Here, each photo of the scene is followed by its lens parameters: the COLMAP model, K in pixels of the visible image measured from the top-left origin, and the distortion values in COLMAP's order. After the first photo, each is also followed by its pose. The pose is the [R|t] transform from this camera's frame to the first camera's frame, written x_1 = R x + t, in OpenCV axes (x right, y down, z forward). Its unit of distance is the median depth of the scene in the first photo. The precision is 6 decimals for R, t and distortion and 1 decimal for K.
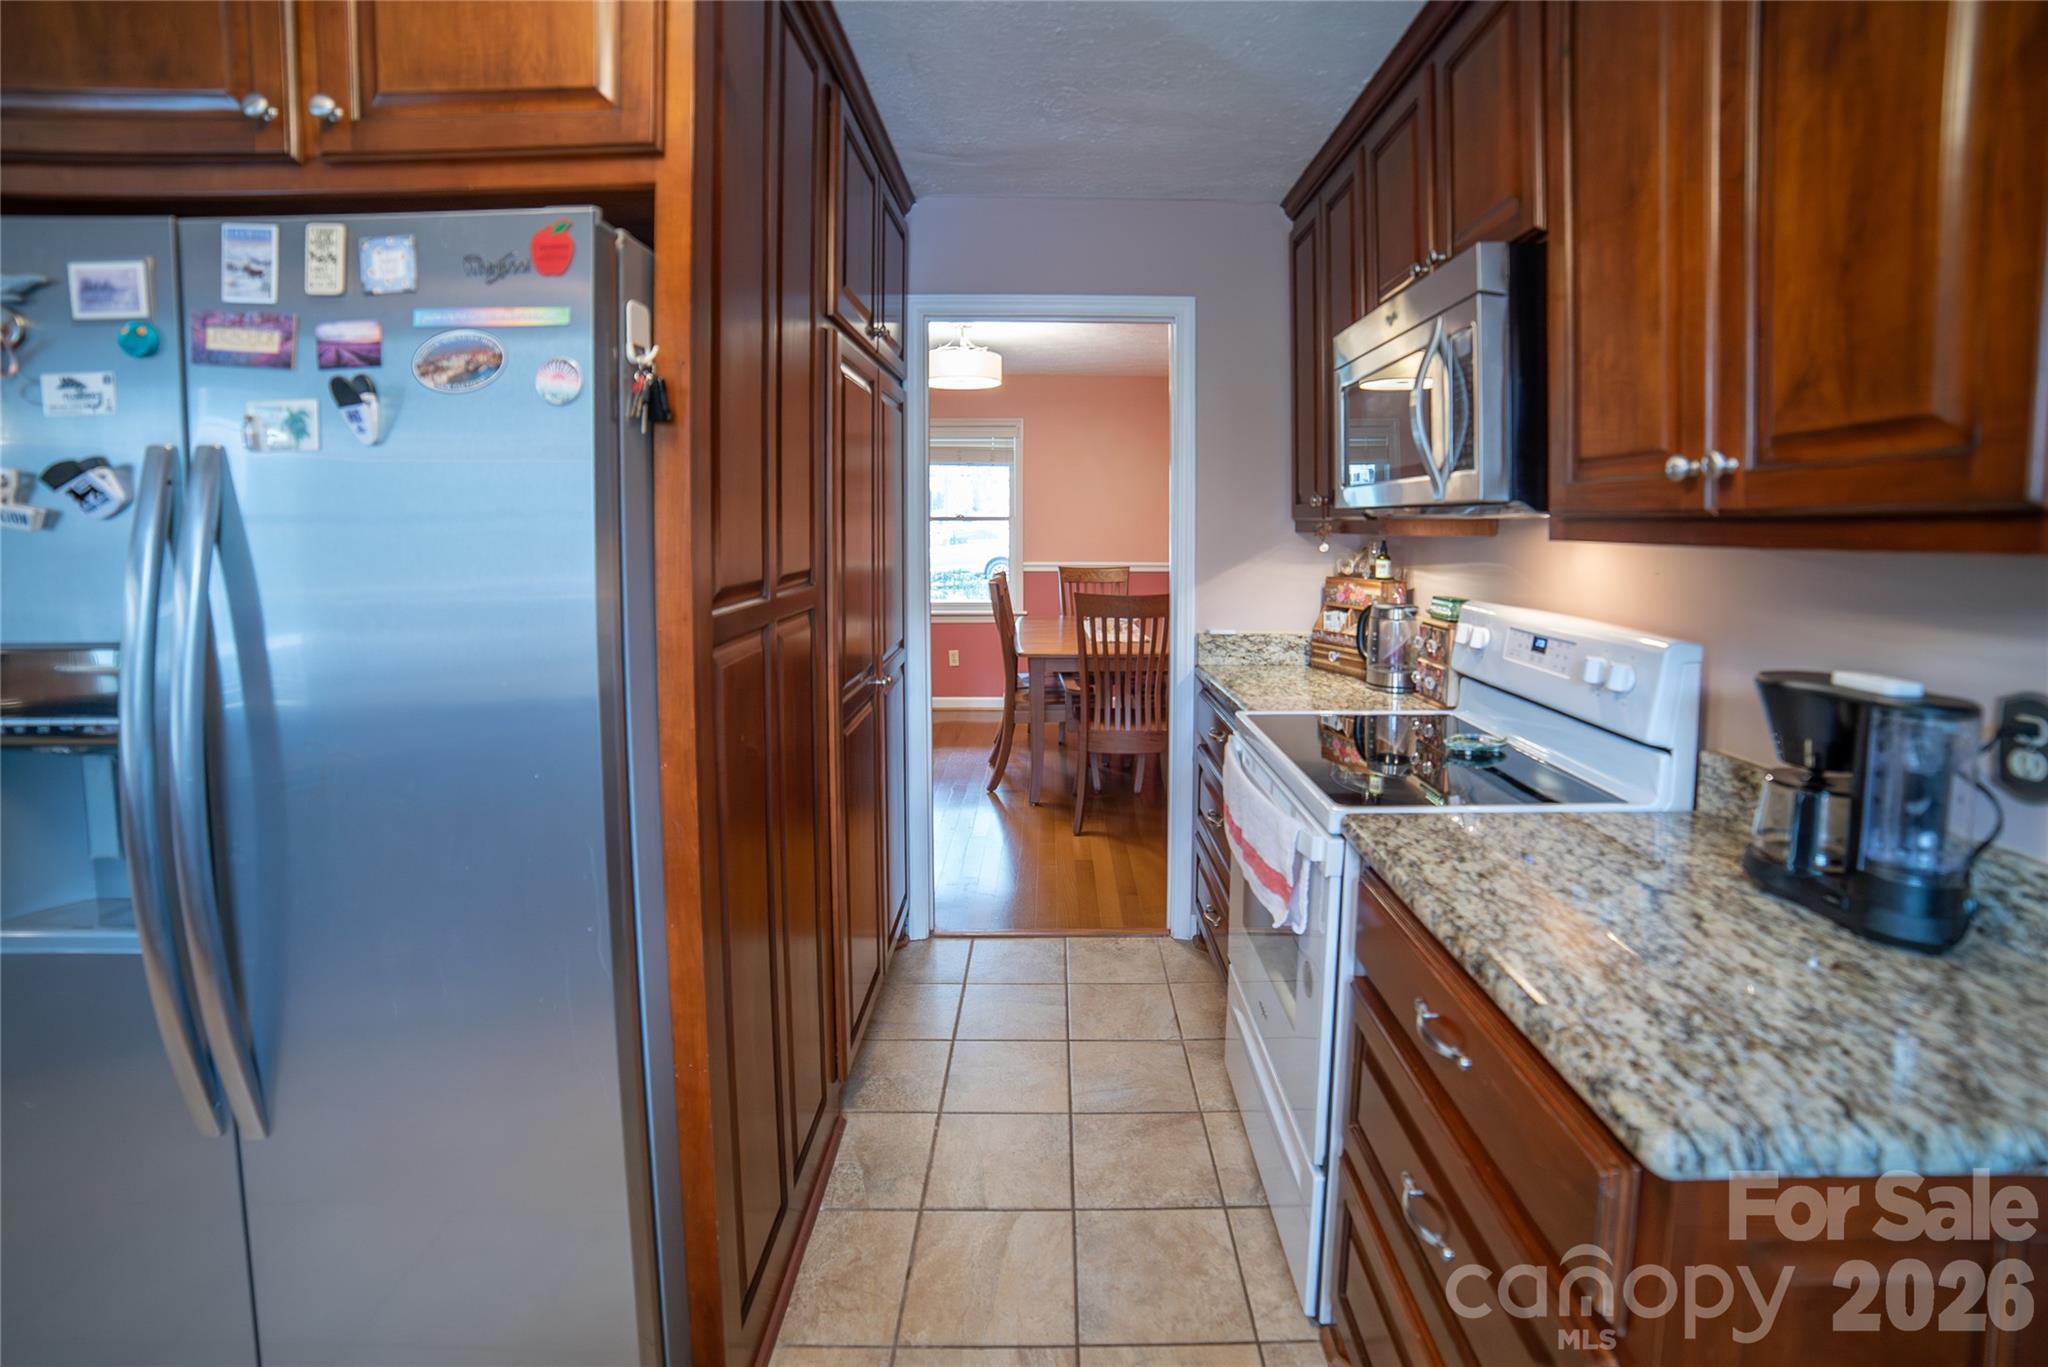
lens RADIAL K [[920.2, 0, 1027.5], [0, 920.2, 672.9], [0, 0, 1]] dist [-0.092195, 0.032119]
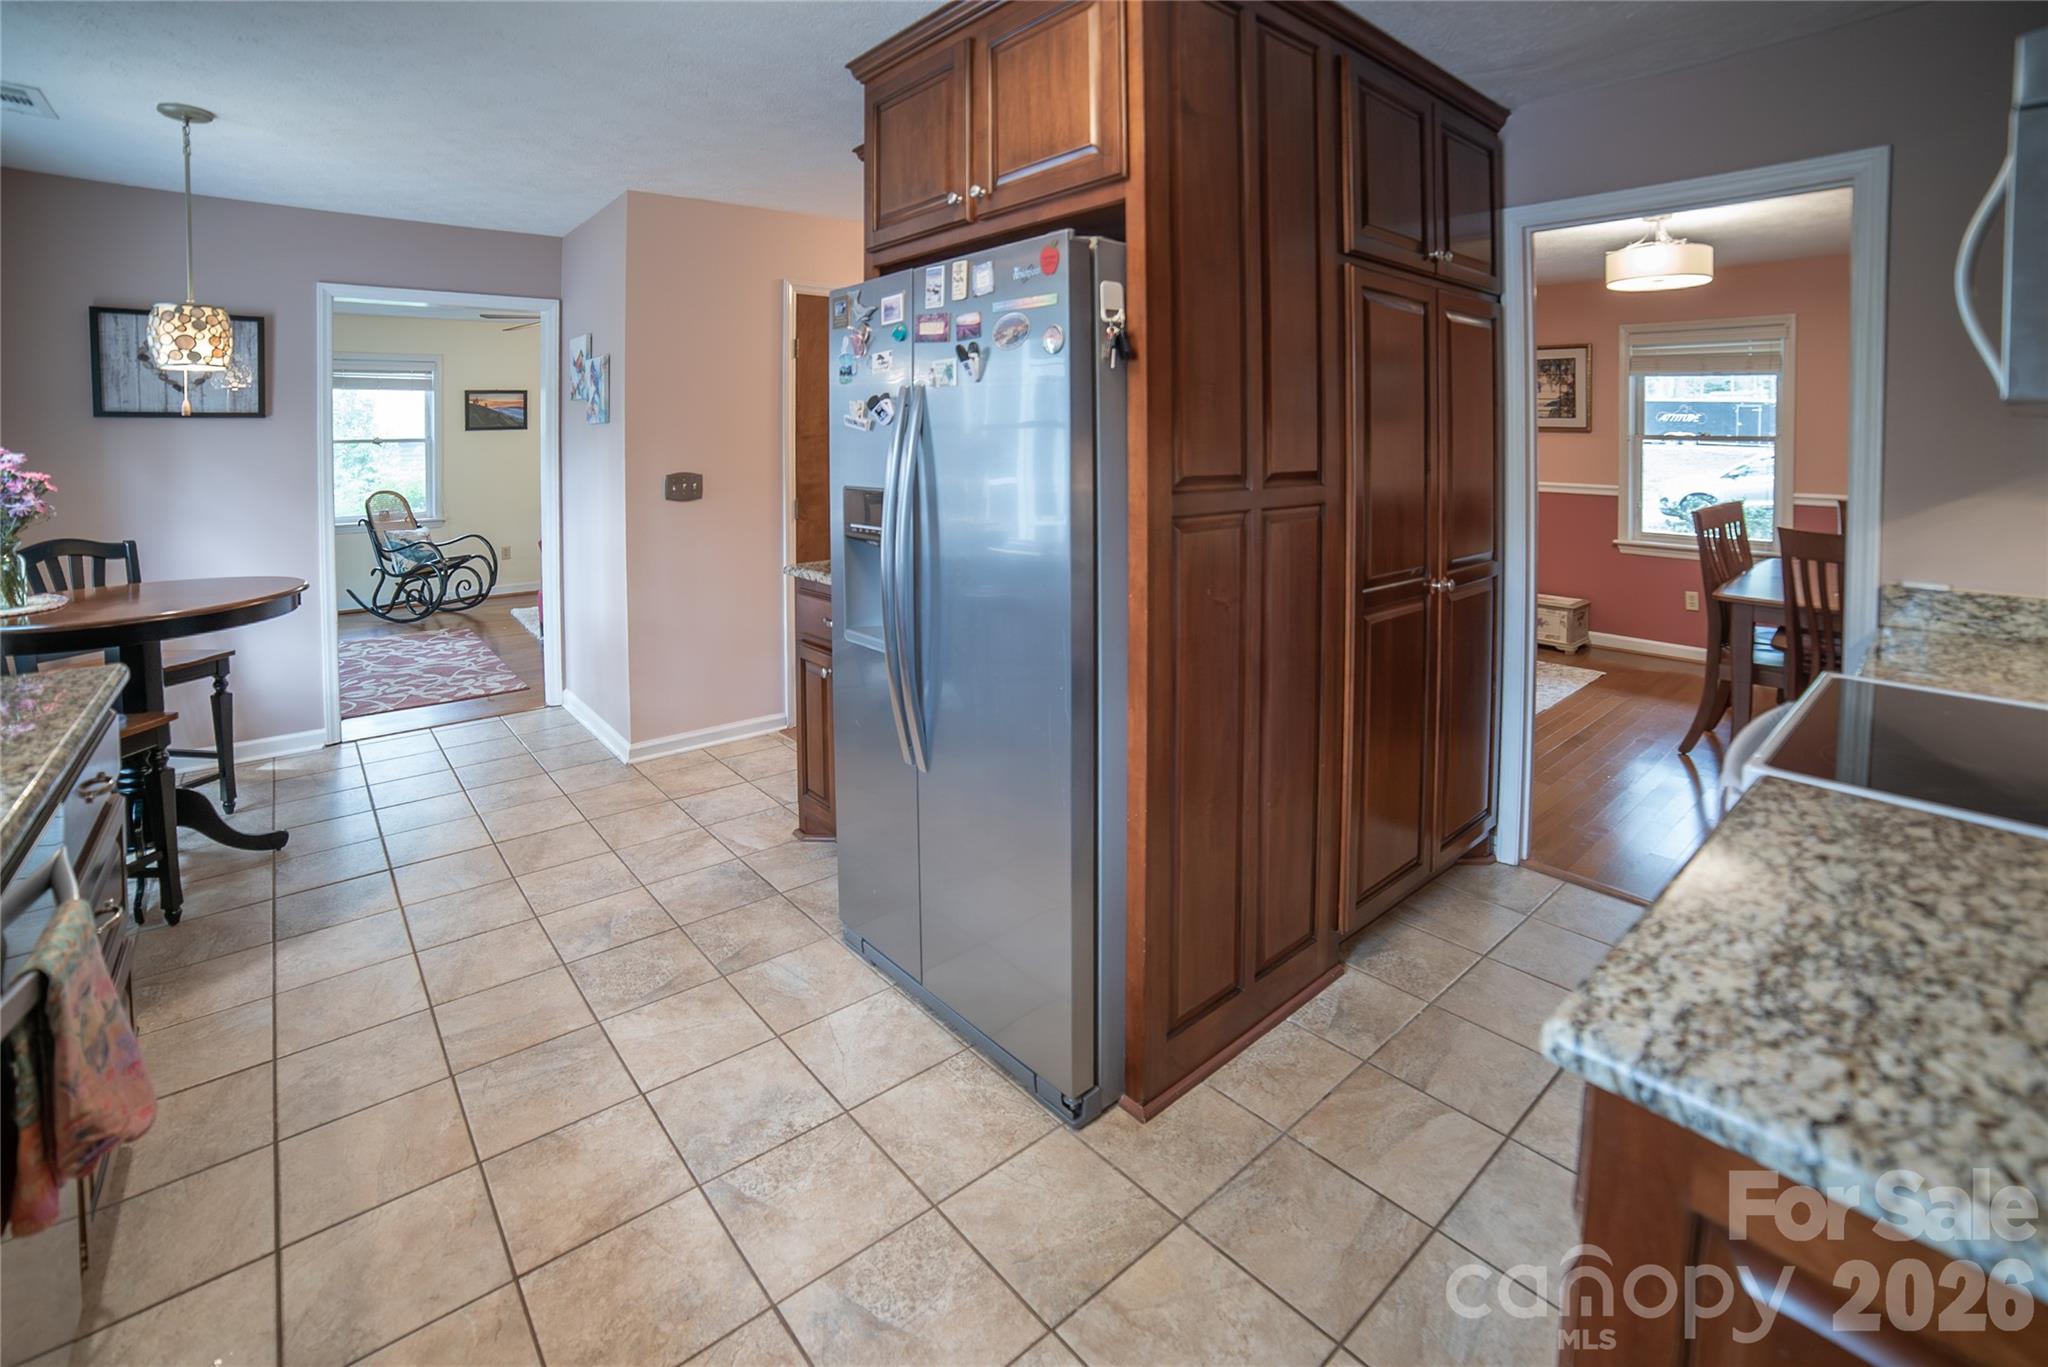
lens RADIAL K [[920.2, 0, 1027.5], [0, 920.2, 672.9], [0, 0, 1]] dist [-0.092195, 0.032119]
pose [[0.638222, 0.188958, -0.746302, 0.822297], [-0.122217, 0.981985, 0.144113, 0.041142], [0.760089, -0.000765, 0.649819, -0.123236]]
